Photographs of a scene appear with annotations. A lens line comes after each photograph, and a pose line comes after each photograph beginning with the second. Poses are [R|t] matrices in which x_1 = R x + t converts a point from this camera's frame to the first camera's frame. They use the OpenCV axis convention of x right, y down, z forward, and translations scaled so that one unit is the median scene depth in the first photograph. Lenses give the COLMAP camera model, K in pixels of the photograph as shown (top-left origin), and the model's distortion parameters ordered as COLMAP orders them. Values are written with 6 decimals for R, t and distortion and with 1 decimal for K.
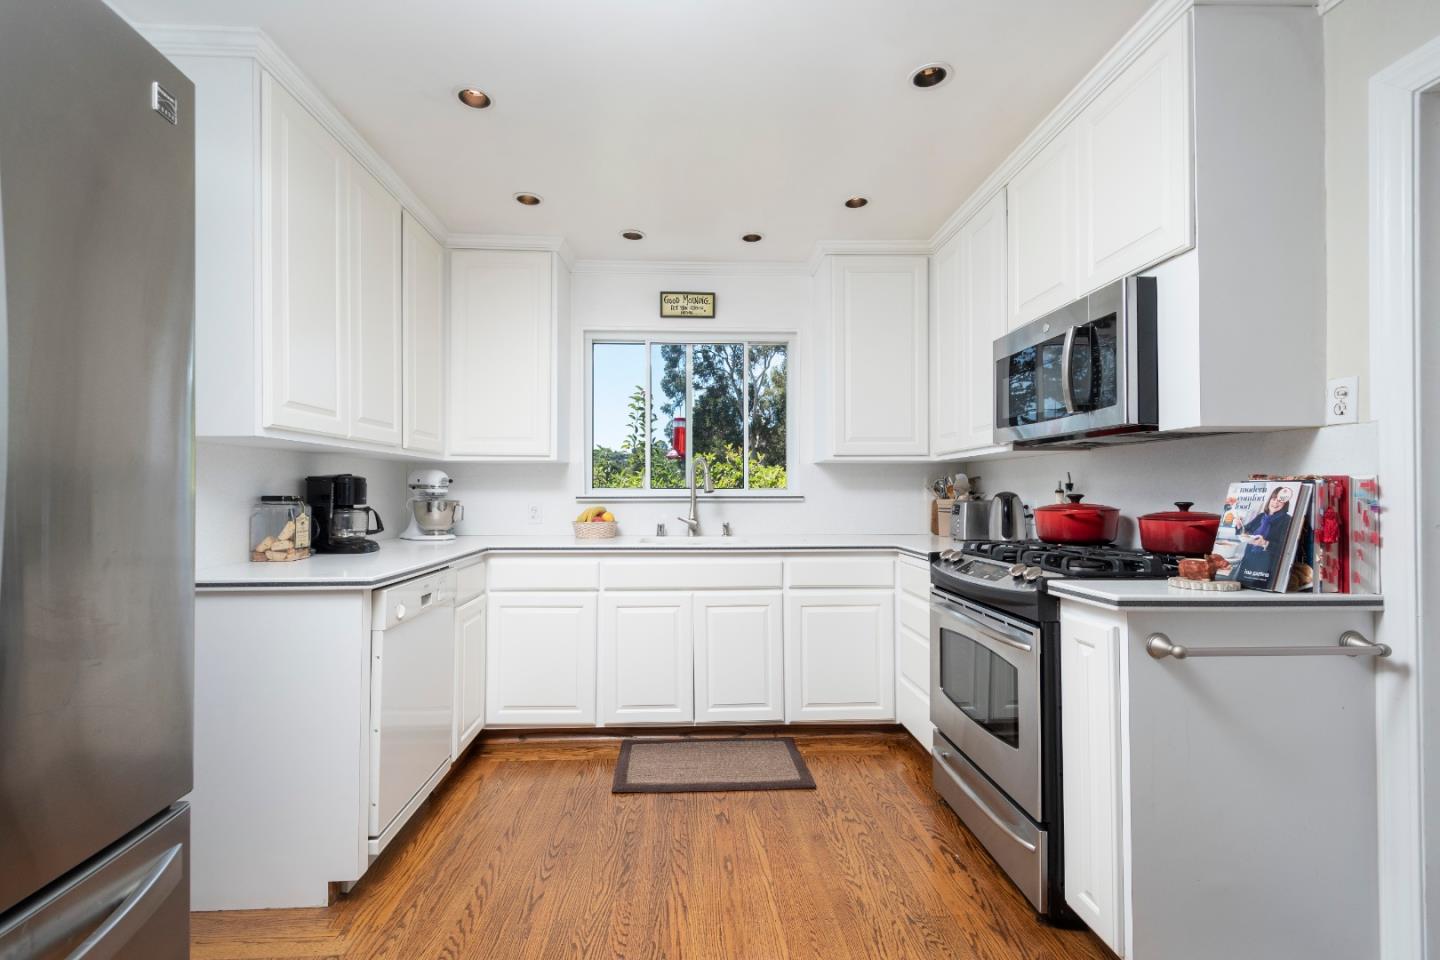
lens RADIAL K [[651.1, 0, 716.1], [0, 651.1, 488.1], [0, 0, 1]] dist [0.003477, 0.000080]
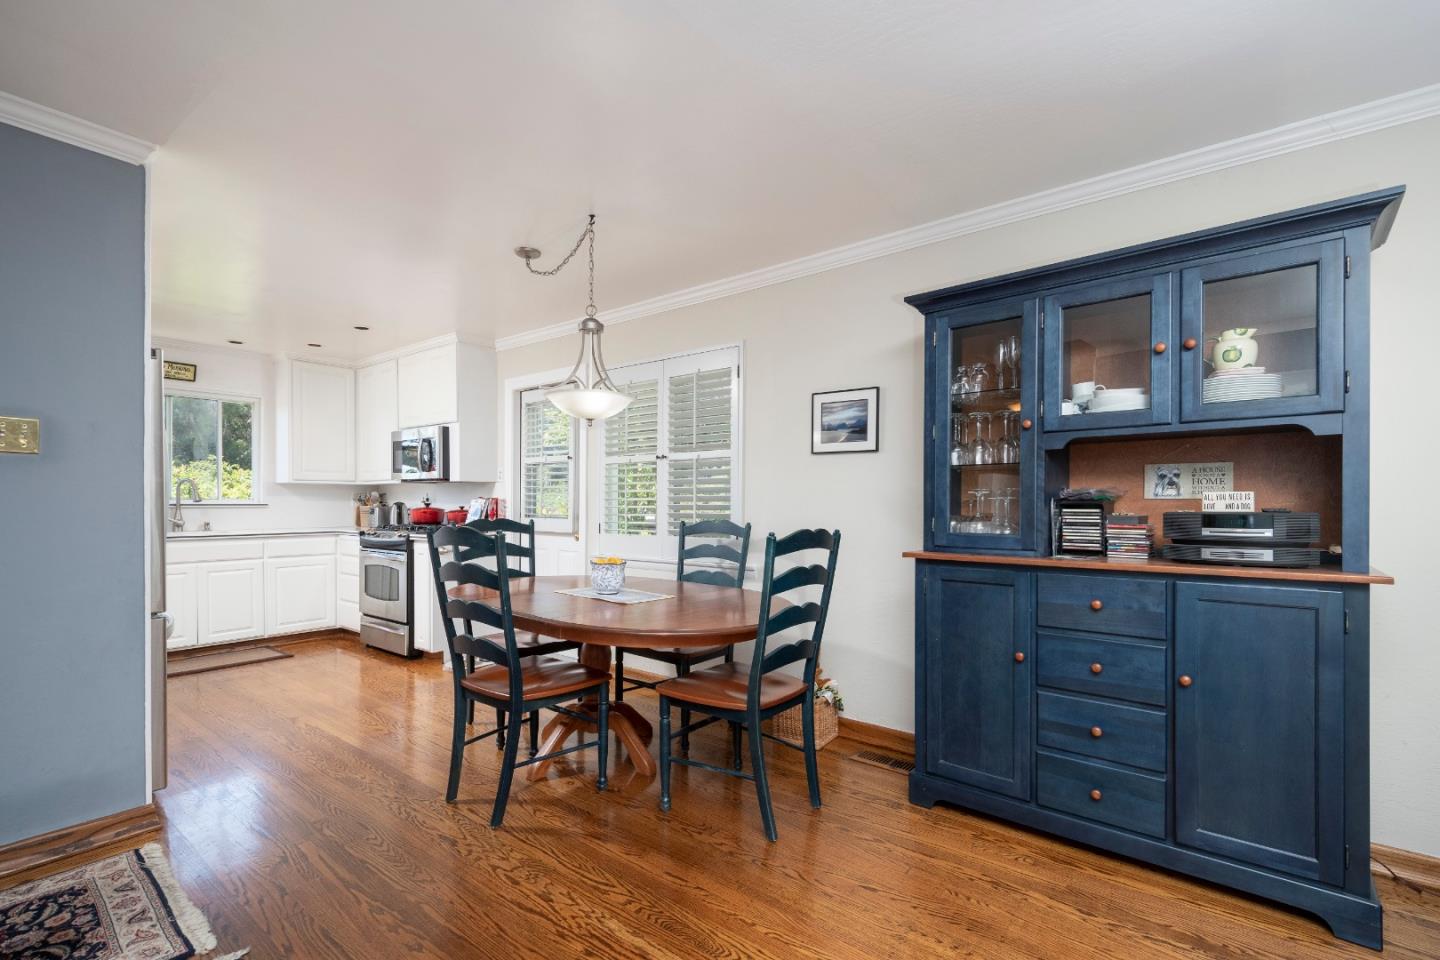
lens RADIAL K [[638.9, 0, 712.7], [0, 638.9, 503.1], [0, 0, 1]] dist [0.010079, -0.000174]
pose [[0.659003, 0.001329, 0.752139, -0.492696], [-0.008822, 0.999943, 0.005963, -0.013250], [-0.752089, -0.010565, 0.658977, -1.260219]]
